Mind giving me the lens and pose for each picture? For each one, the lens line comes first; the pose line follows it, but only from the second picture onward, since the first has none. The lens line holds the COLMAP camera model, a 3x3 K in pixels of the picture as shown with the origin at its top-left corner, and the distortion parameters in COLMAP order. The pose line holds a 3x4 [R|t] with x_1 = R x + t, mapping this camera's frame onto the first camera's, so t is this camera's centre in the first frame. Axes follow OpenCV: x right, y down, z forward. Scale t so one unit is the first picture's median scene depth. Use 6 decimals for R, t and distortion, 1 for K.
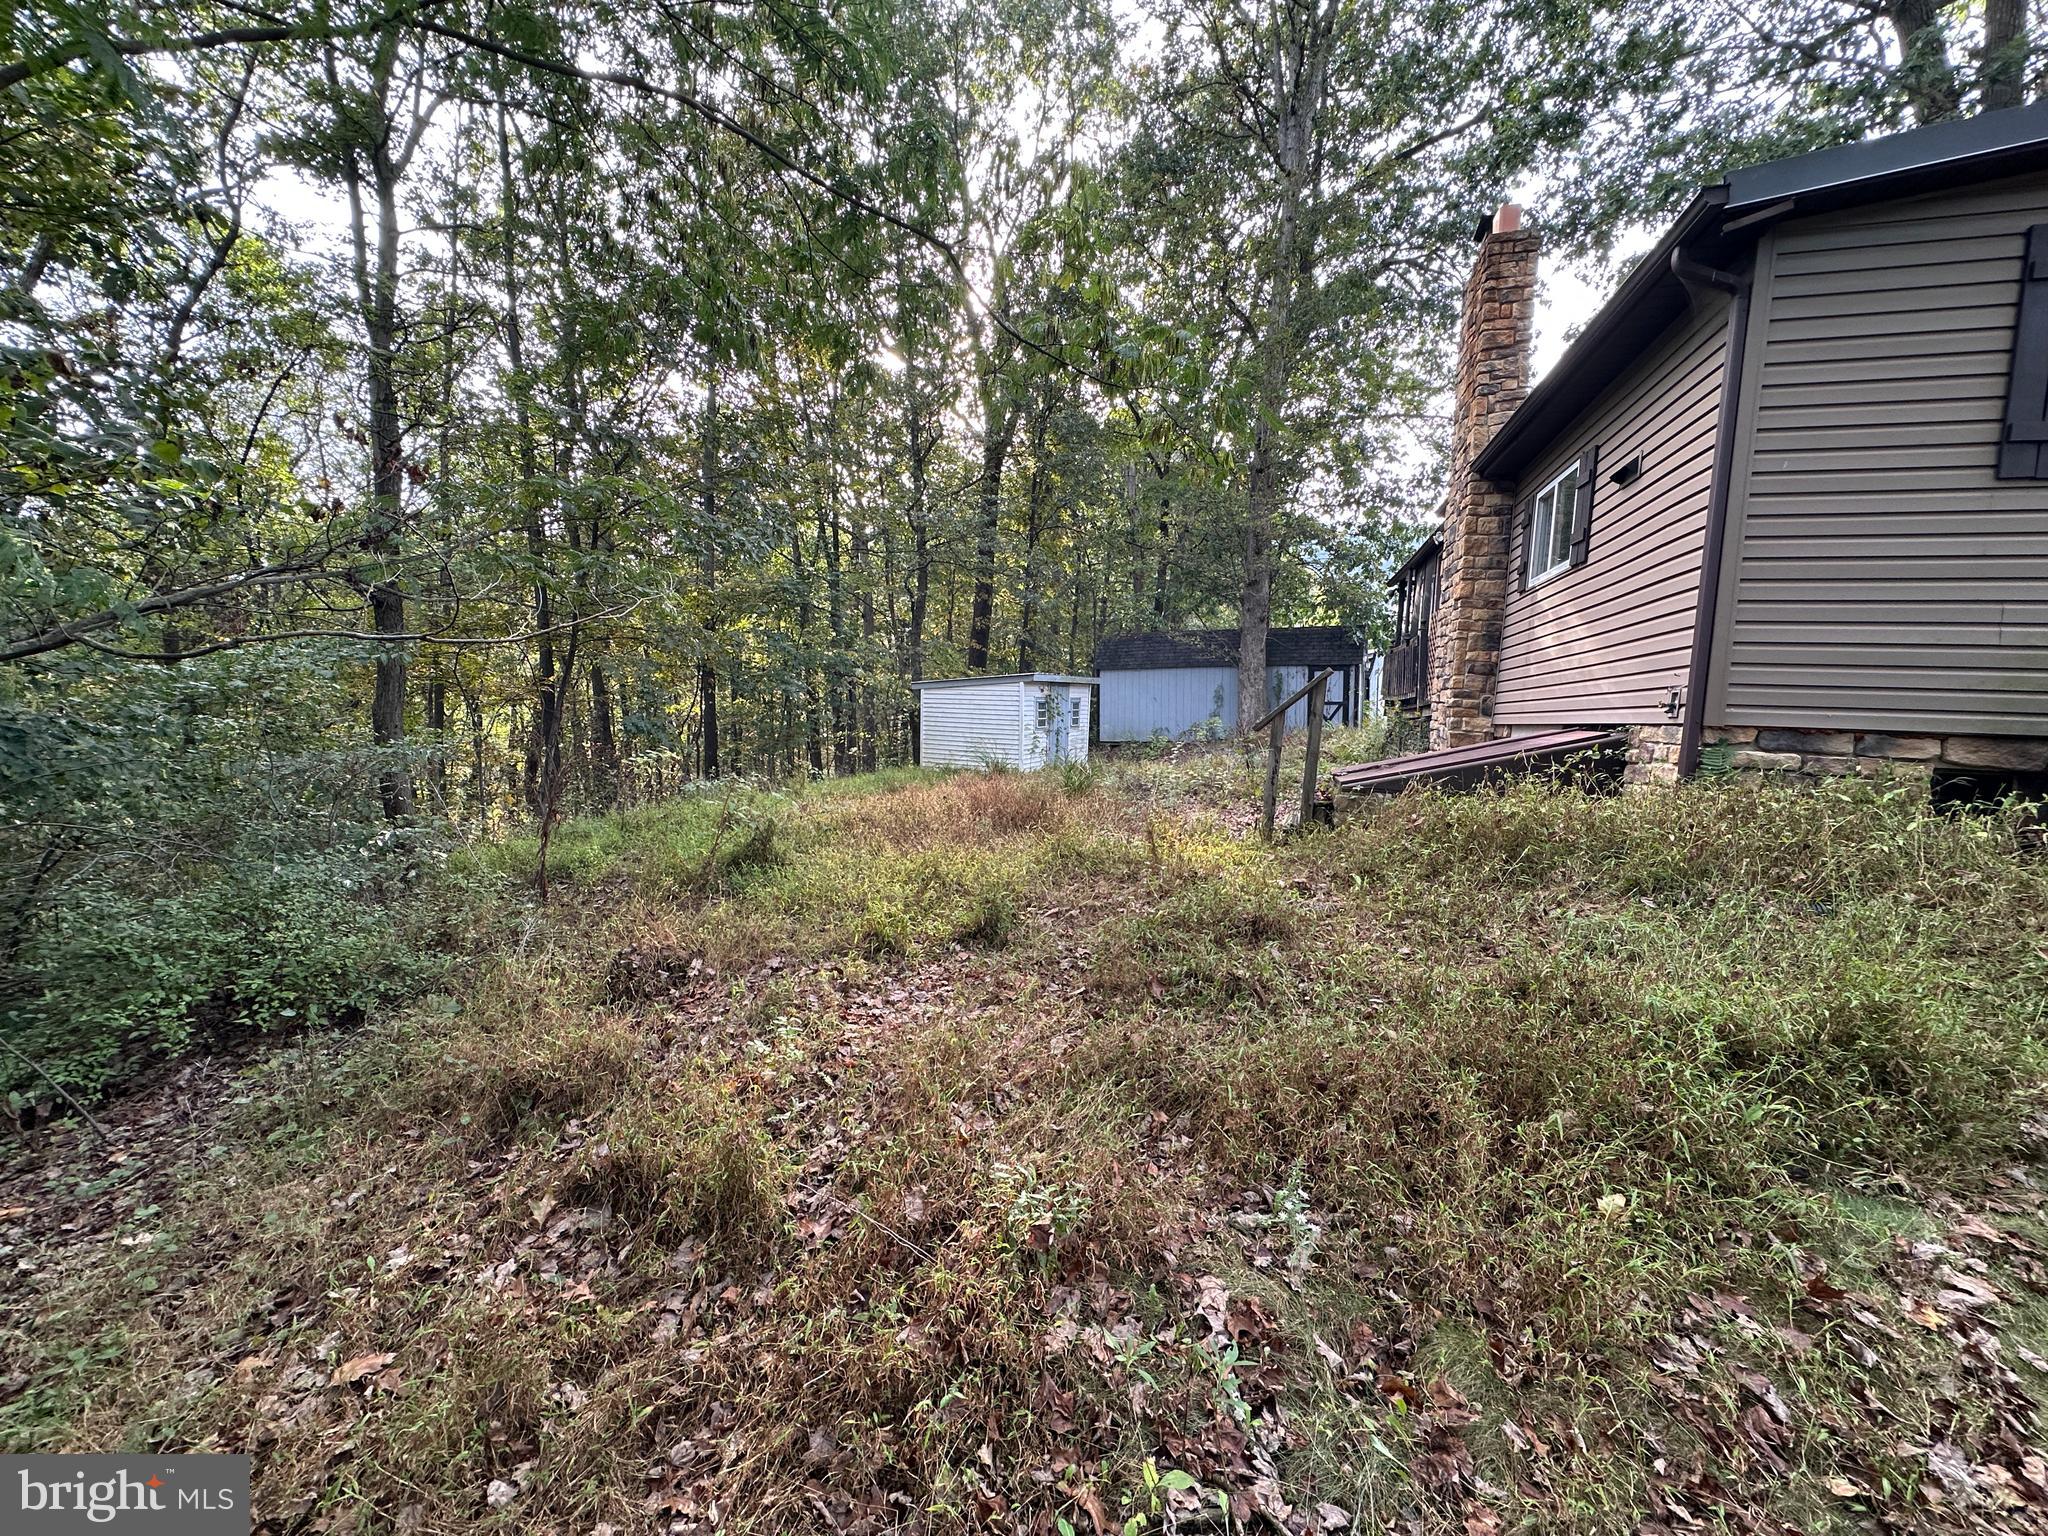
lens RADIAL K [[825.2, 0, 1023.4], [0, 825.2, 772.5], [0, 0, 1]] dist [-0.001691, -0.000099]
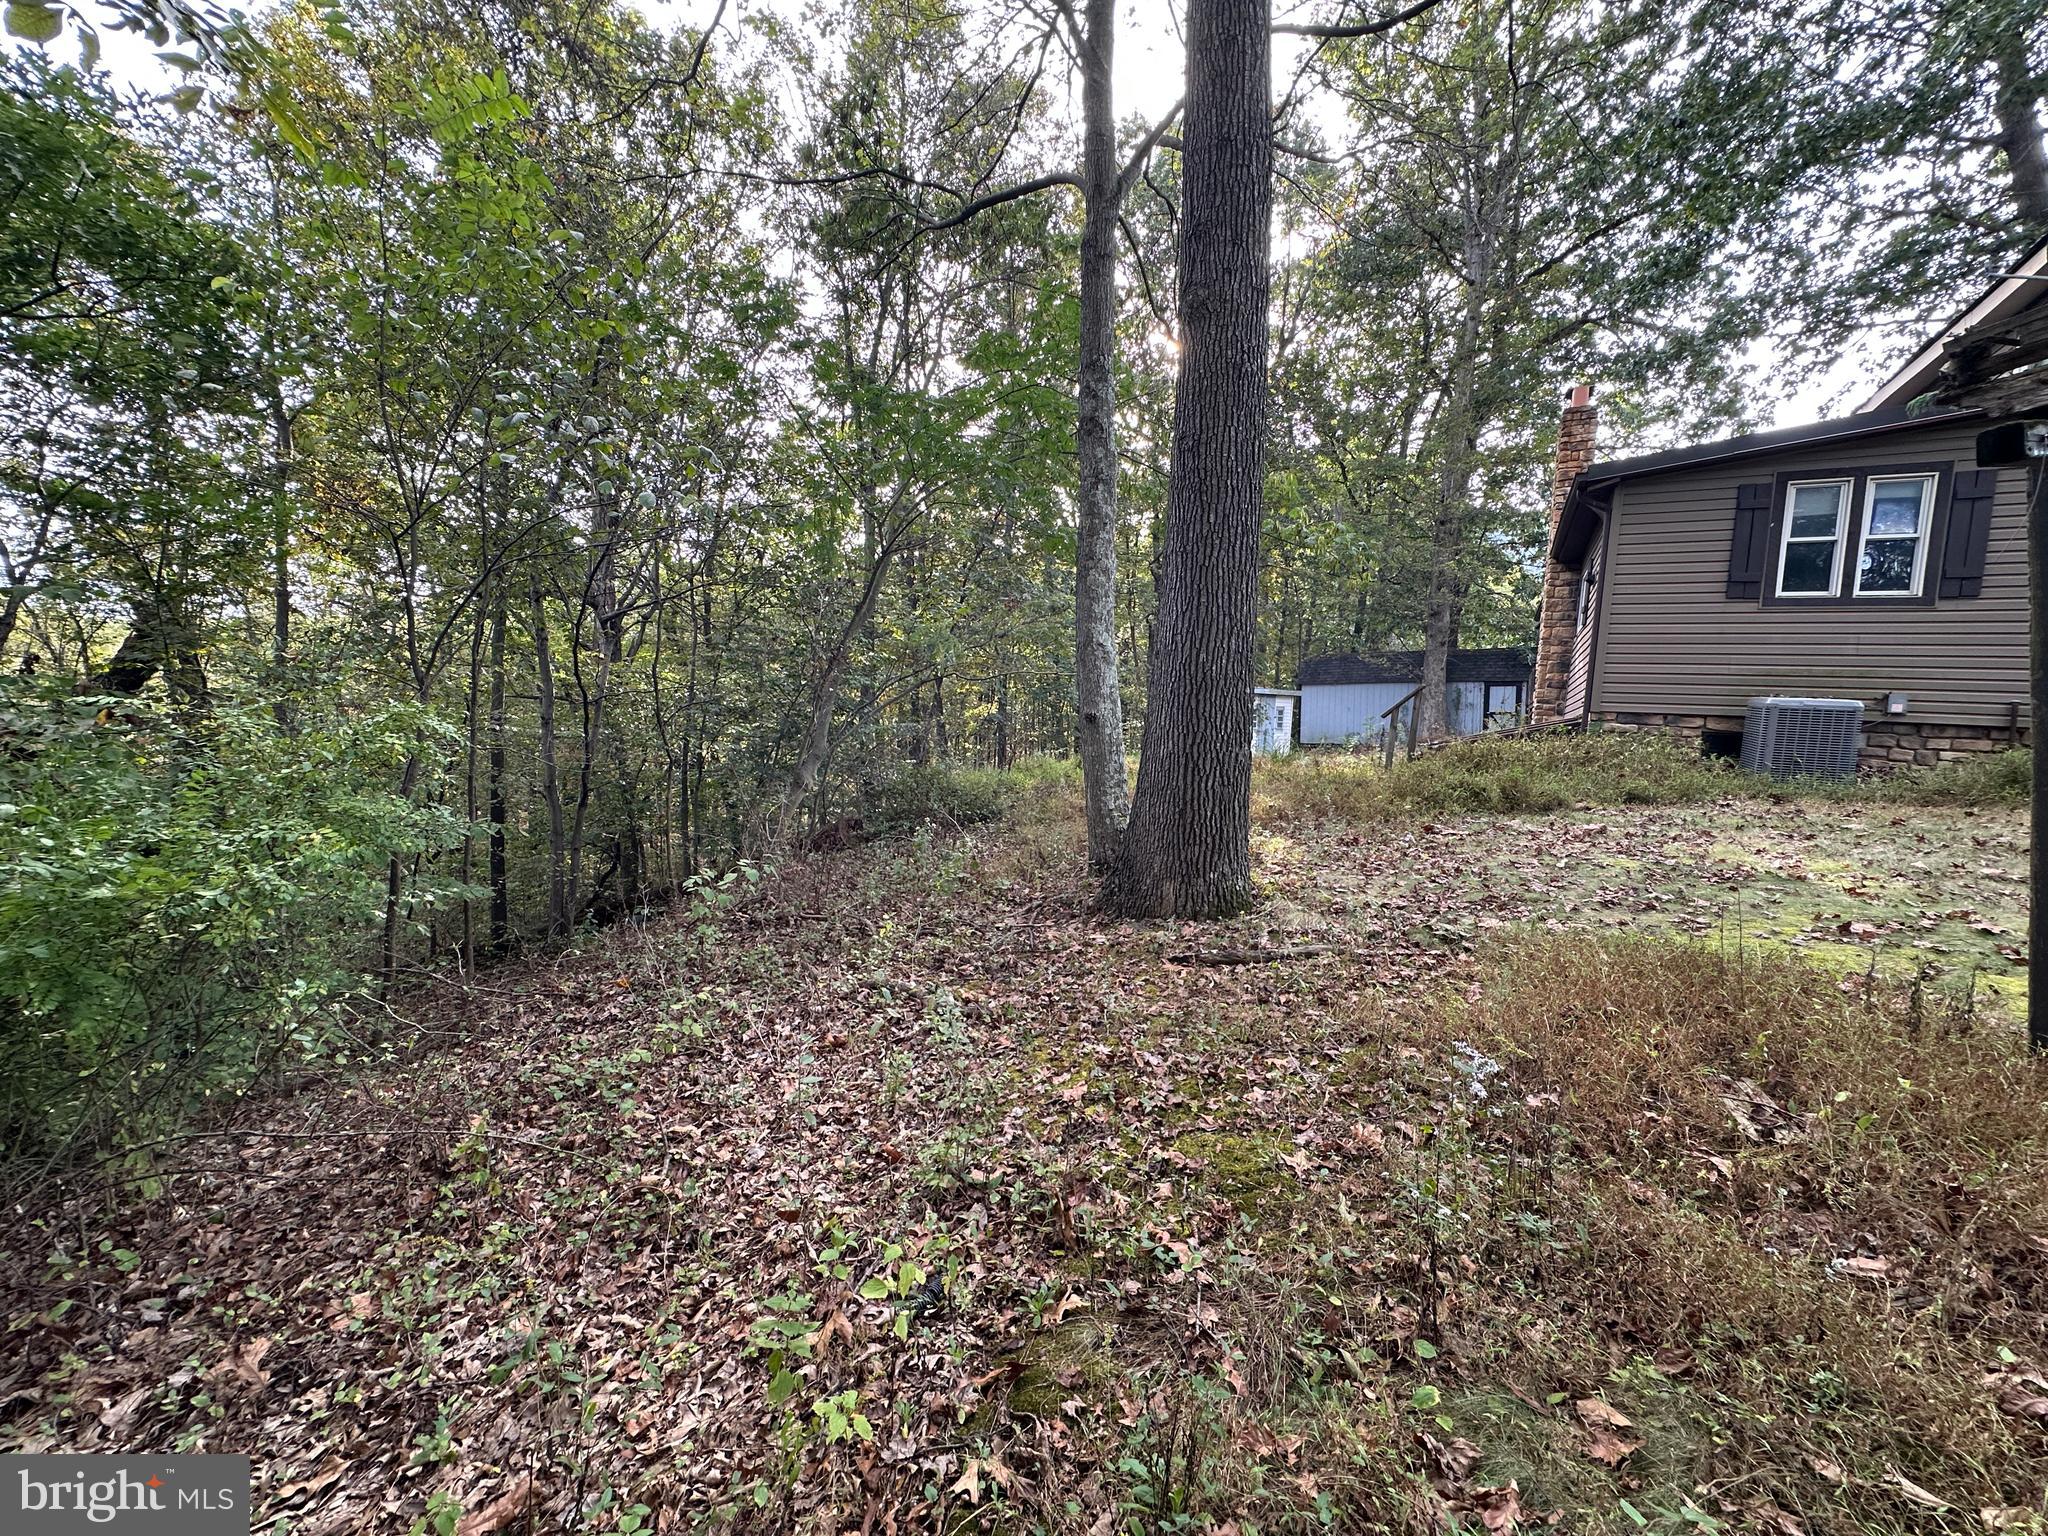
lens RADIAL K [[825.2, 0, 1028.6], [0, 825.2, 767.3], [0, 0, 1]] dist [-0.001691, -0.000099]
pose [[0.973319, 0.024502, -0.228146, -0.020590], [-0.029849, 0.999354, -0.020013, 0.037255], [0.227508, 0.026288, 0.973421, -0.300420]]
